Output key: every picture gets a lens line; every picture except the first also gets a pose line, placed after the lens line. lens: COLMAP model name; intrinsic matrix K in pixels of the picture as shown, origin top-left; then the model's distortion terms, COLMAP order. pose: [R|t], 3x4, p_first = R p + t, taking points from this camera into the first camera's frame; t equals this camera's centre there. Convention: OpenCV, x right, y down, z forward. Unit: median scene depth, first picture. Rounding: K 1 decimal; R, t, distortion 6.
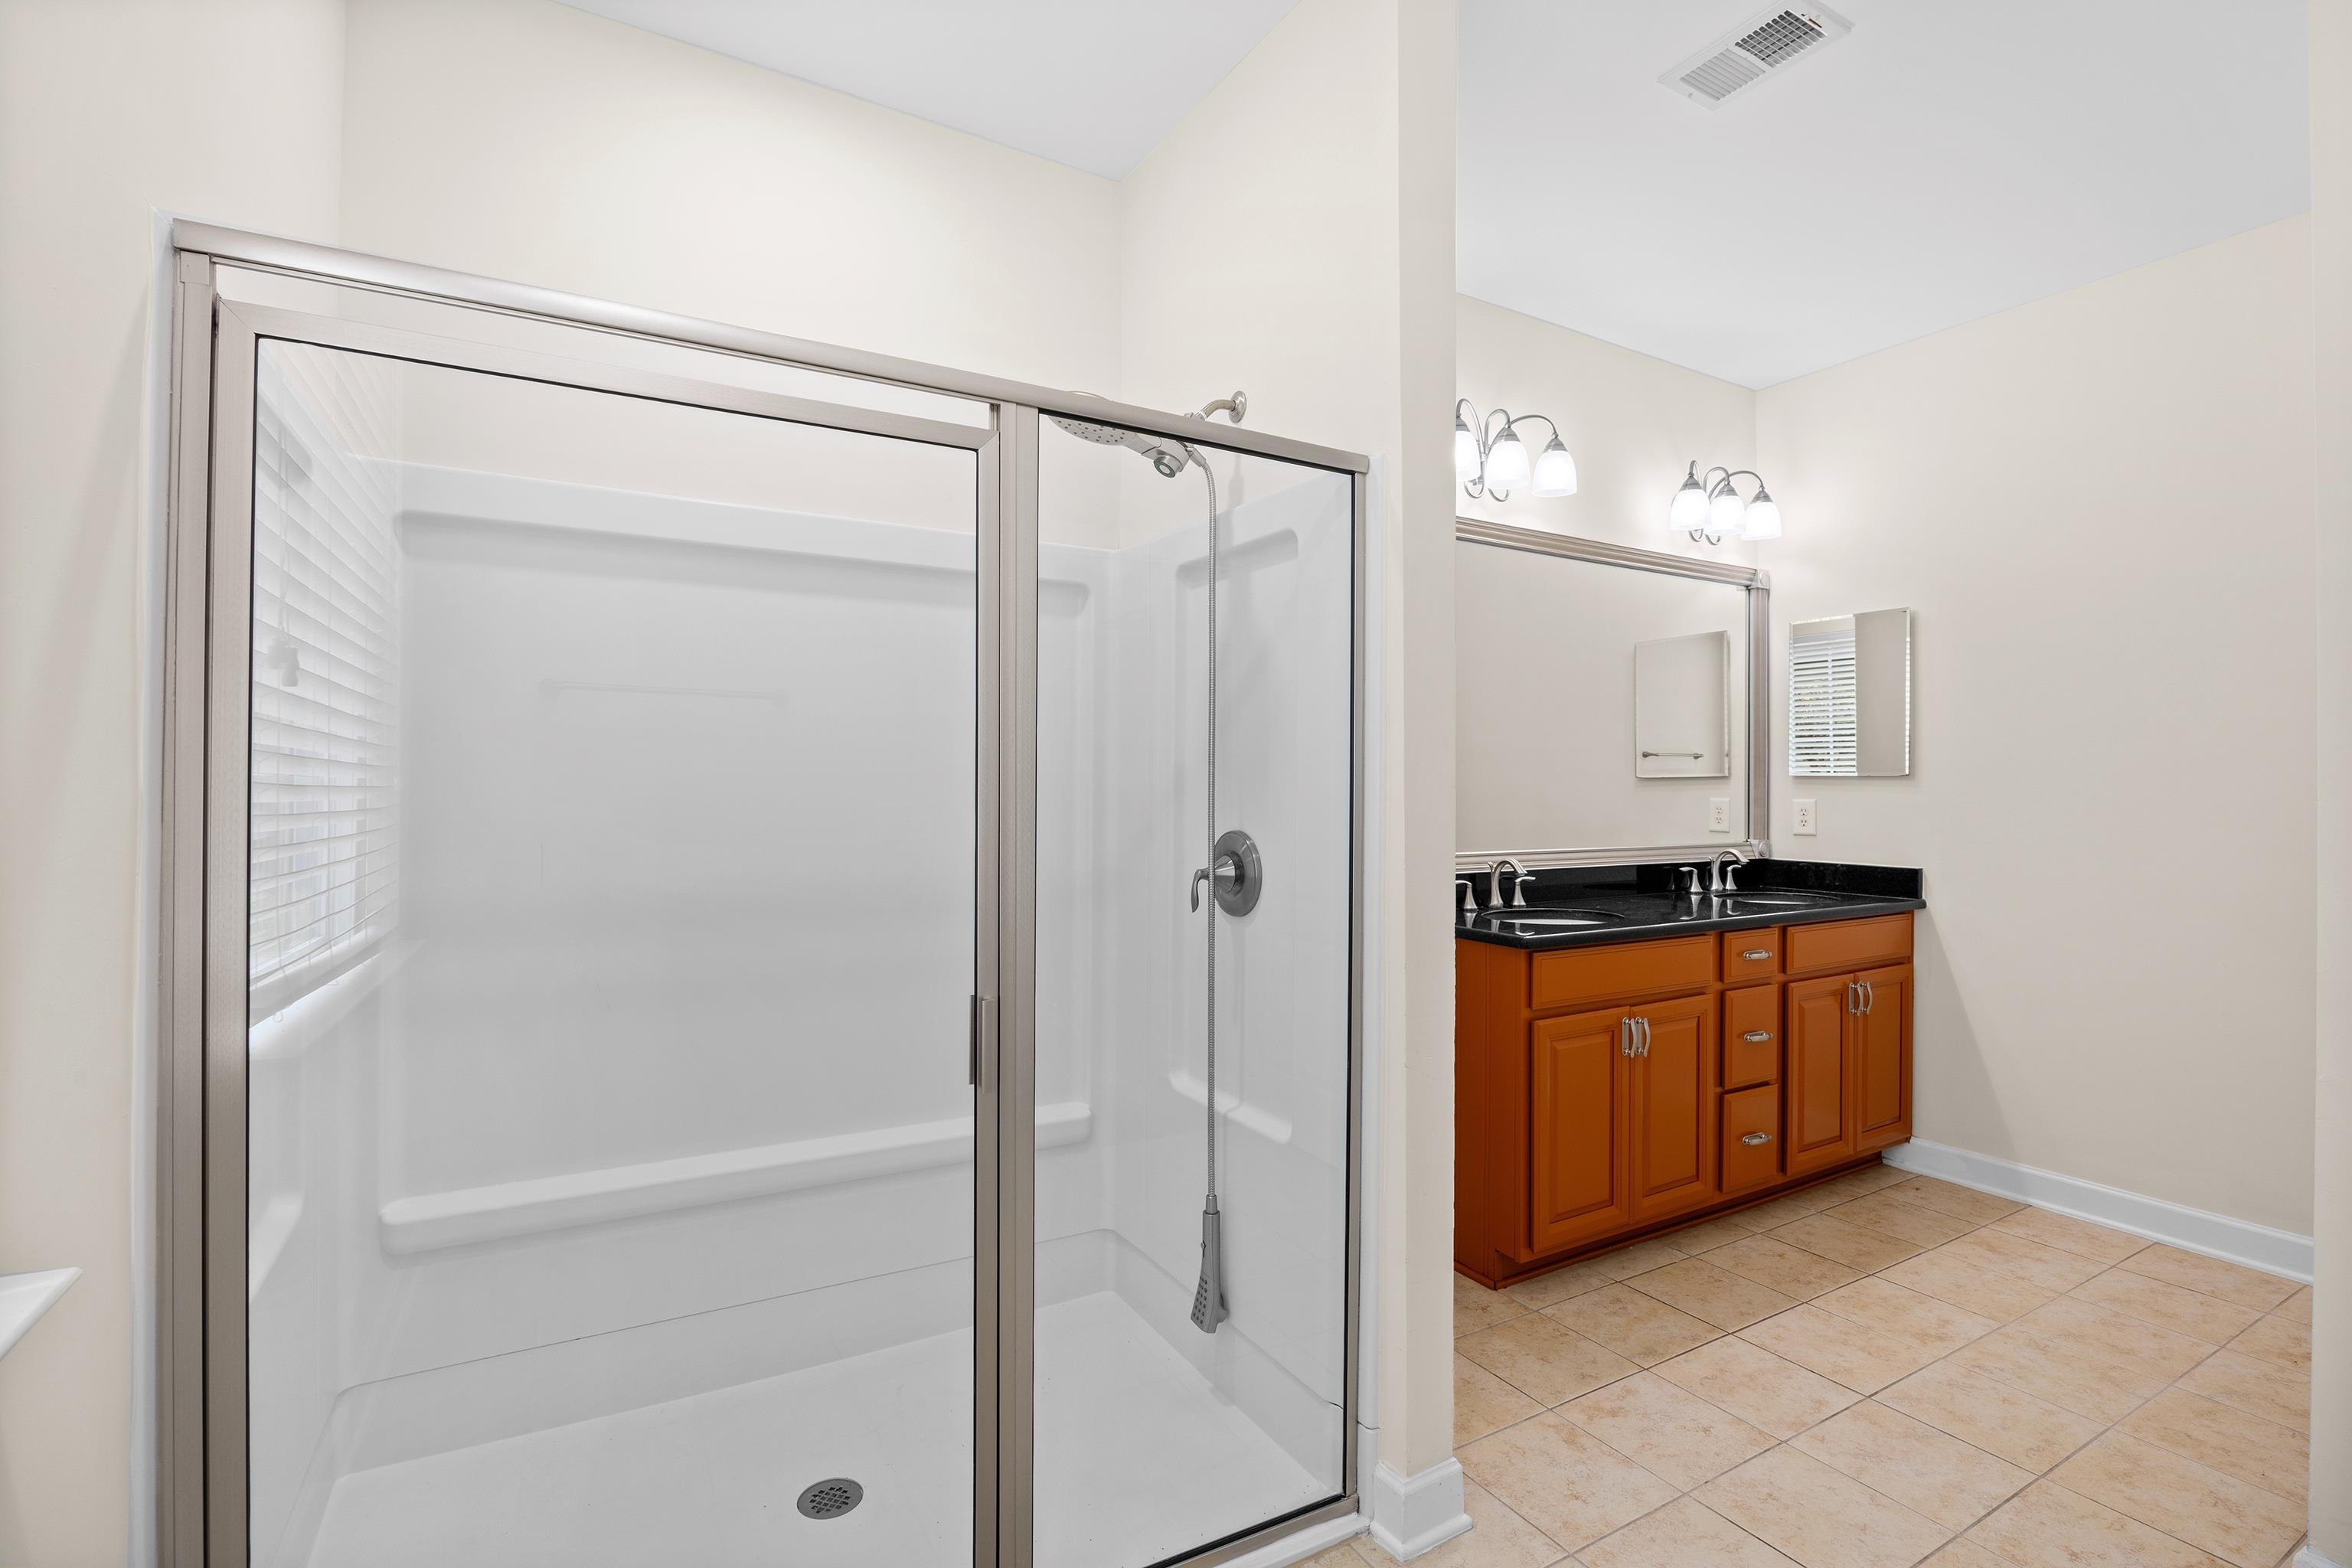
lens RADIAL K [[1100.1, 0, 1167.7], [0, 1100.1, 777.0], [0, 0, 1]] dist [-0.015829, 0.001658]
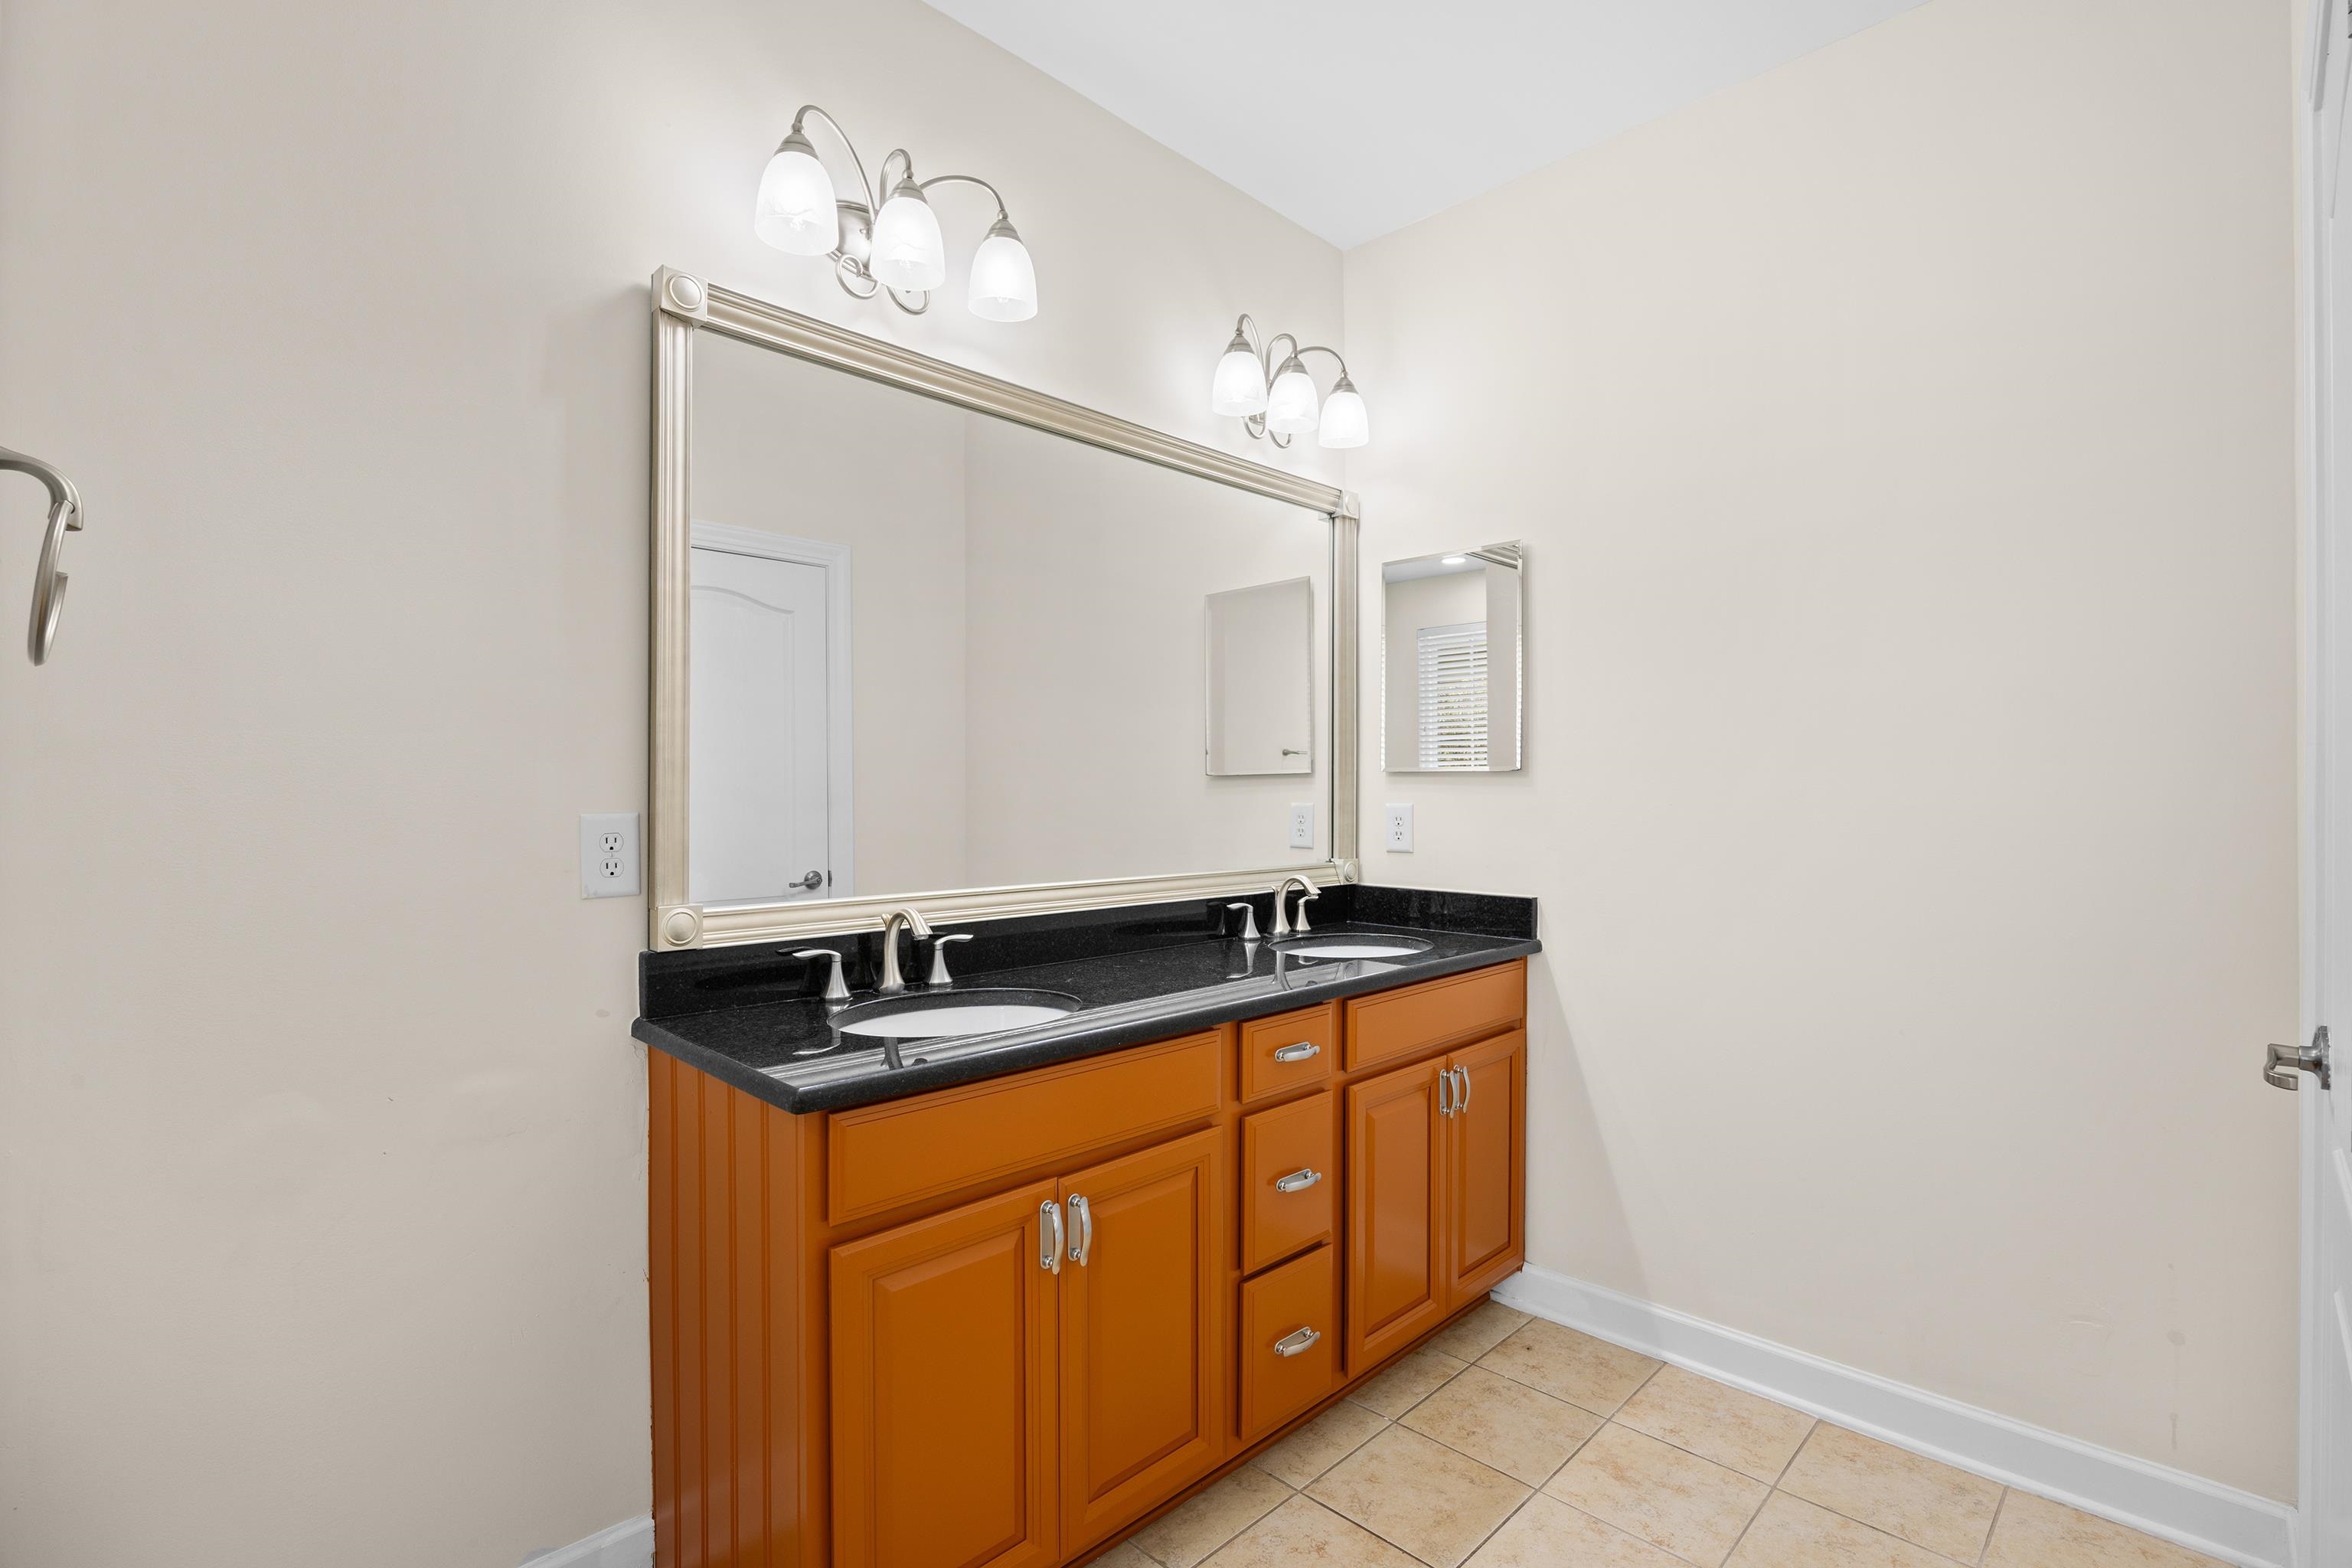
lens RADIAL K [[1100.1, 0, 1179.2], [0, 1100.1, 788.5], [0, 0, 1]] dist [-0.015829, 0.001658]
pose [[0.965257, -0.003703, 0.261276, 0.281926], [0.001691, 0.999967, 0.007927, 0.004857], [-0.261297, -0.007209, 0.965232, 0.372295]]
